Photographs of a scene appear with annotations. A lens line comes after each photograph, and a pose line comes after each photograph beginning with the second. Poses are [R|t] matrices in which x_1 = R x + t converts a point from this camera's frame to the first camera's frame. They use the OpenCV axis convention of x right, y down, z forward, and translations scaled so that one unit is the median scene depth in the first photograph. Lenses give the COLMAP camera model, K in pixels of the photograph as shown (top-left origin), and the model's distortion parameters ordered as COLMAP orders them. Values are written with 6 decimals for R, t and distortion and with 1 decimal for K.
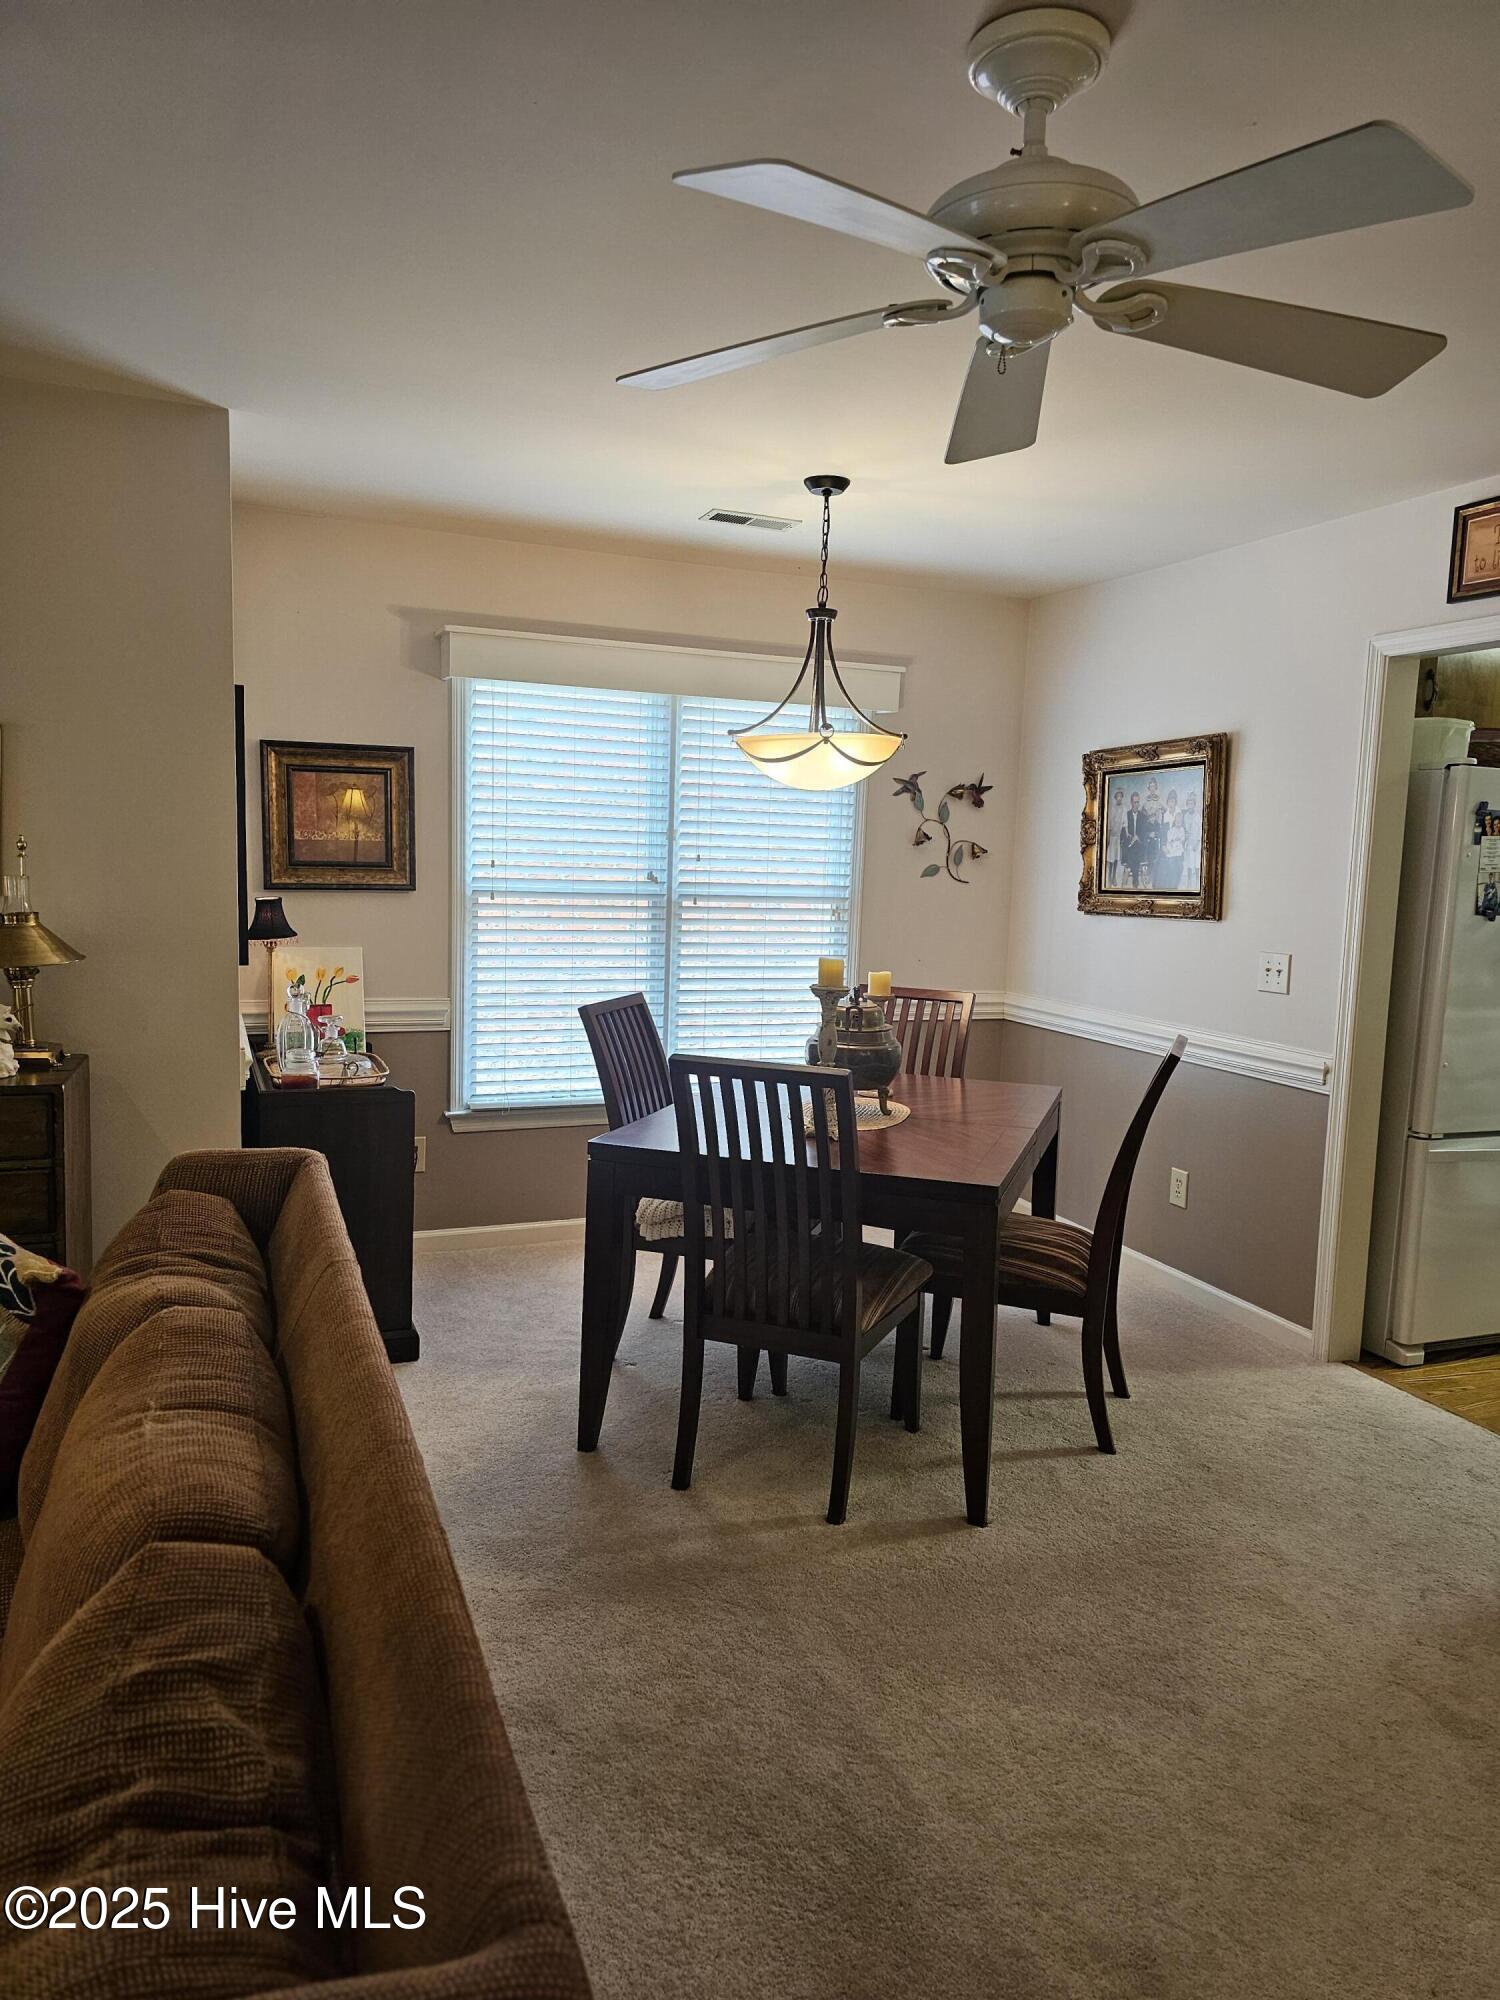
lens RADIAL K [[1338.1, 0, 750.5], [0, 1338.1, 1012.0], [0, 0, 1]] dist [0.012406, -0.001325]
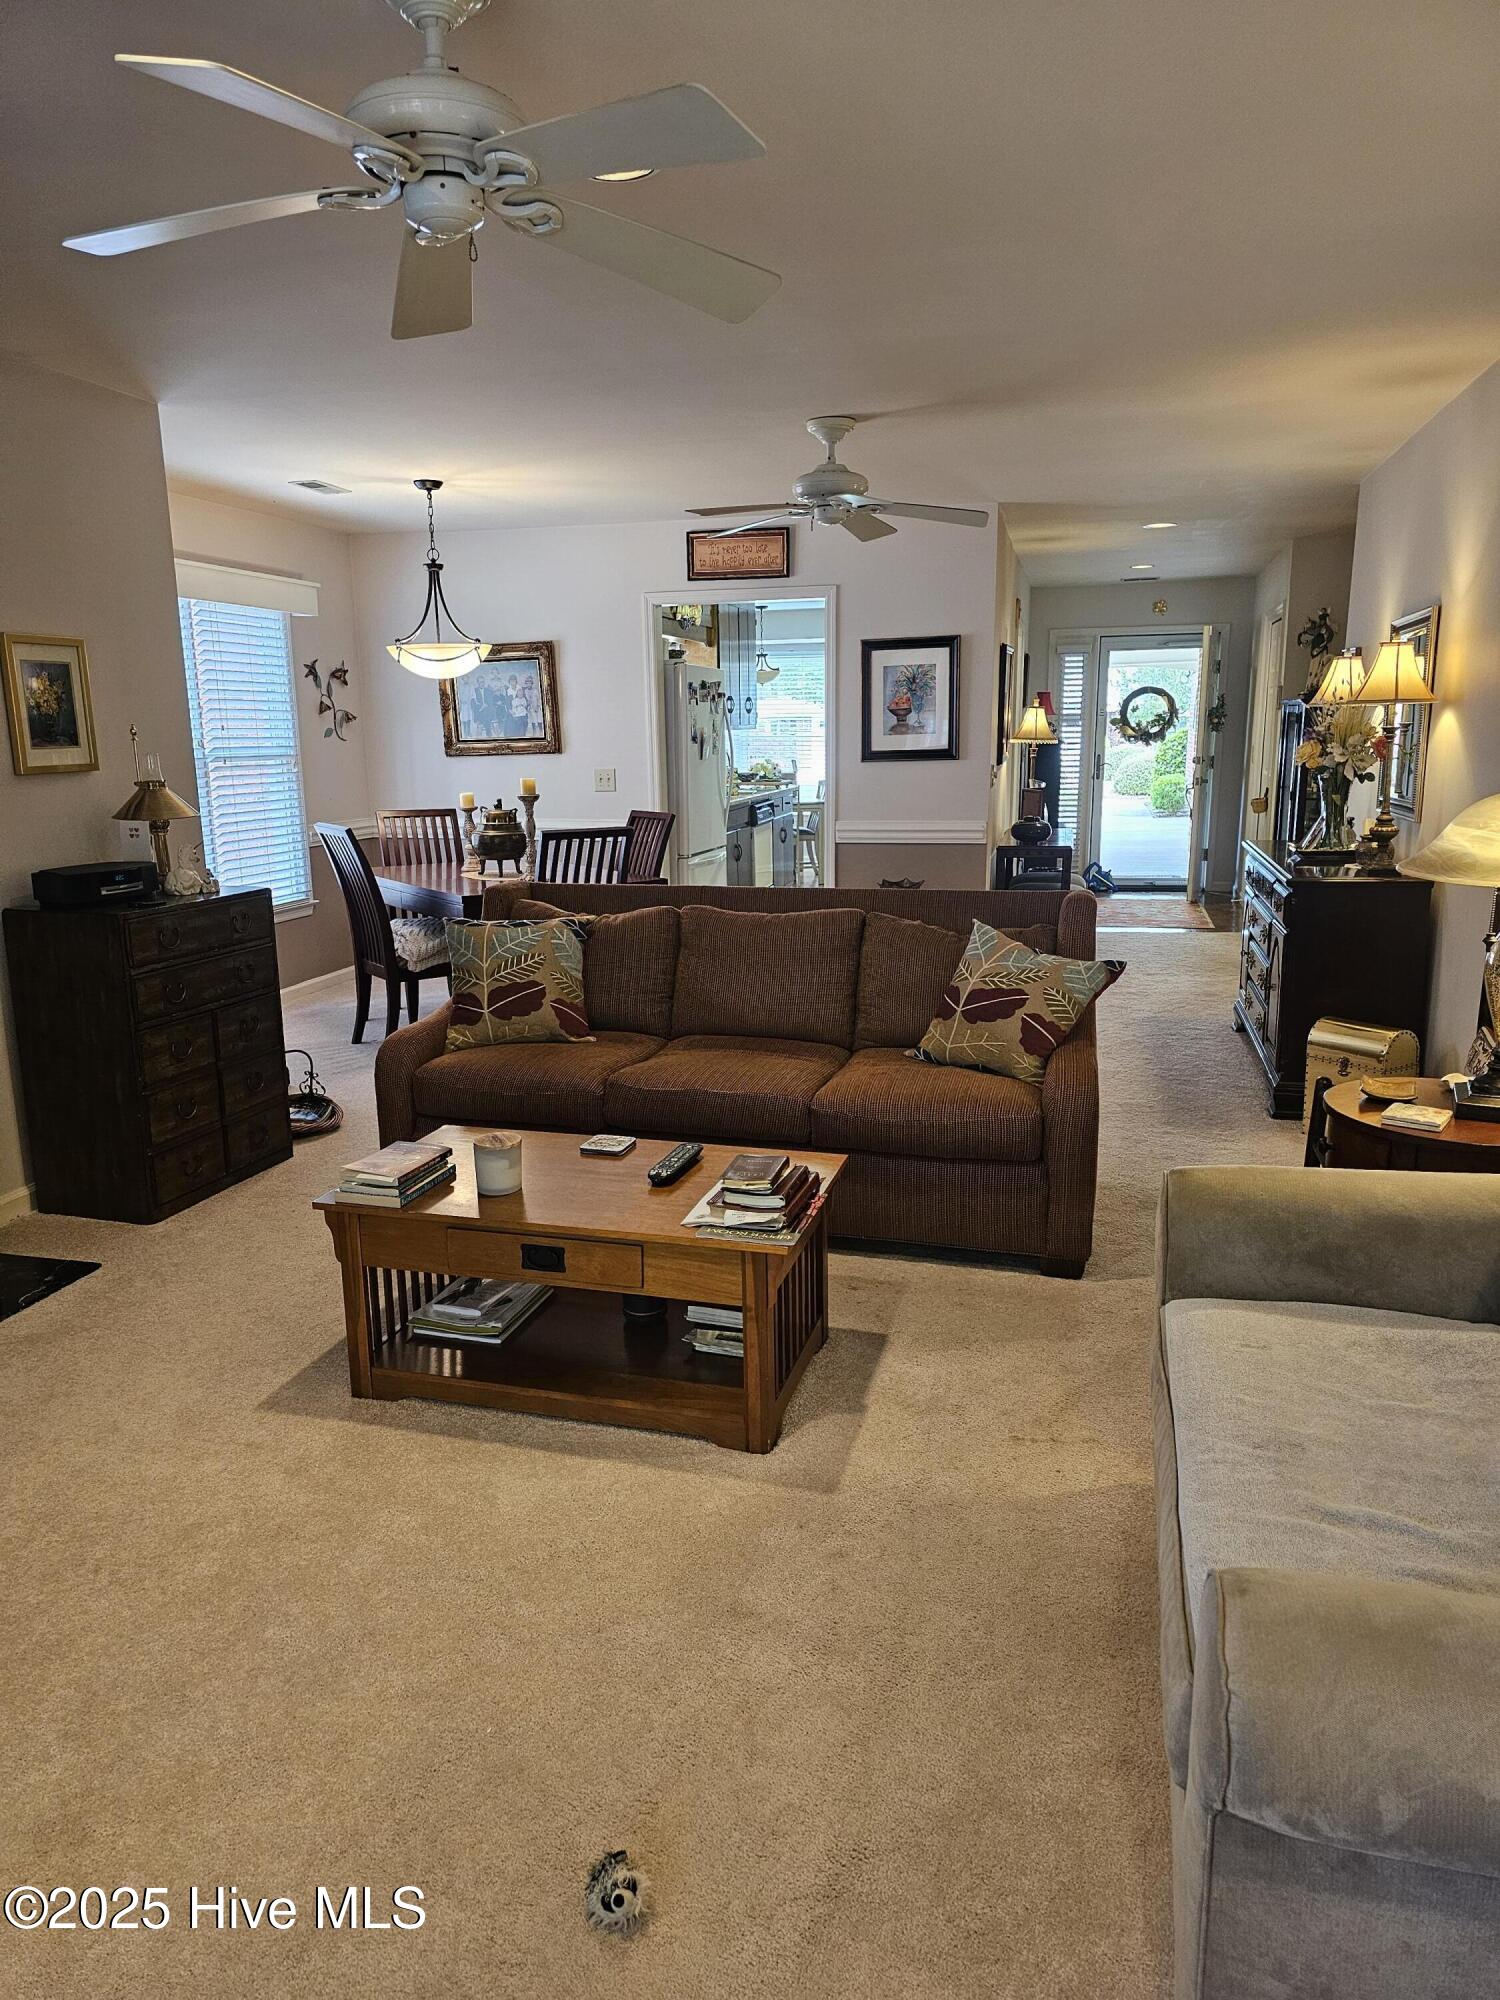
lens RADIAL K [[1338.1, 0, 750.3], [0, 1338.1, 1000.8], [0, 0, 1]] dist [0.012406, -0.001325]
pose [[0.600171, -0.195411, 0.775635, -0.802067], [0.121202, 0.980719, 0.153296, 0.007099], [-0.790636, 0.002005, 0.612283, -0.205551]]
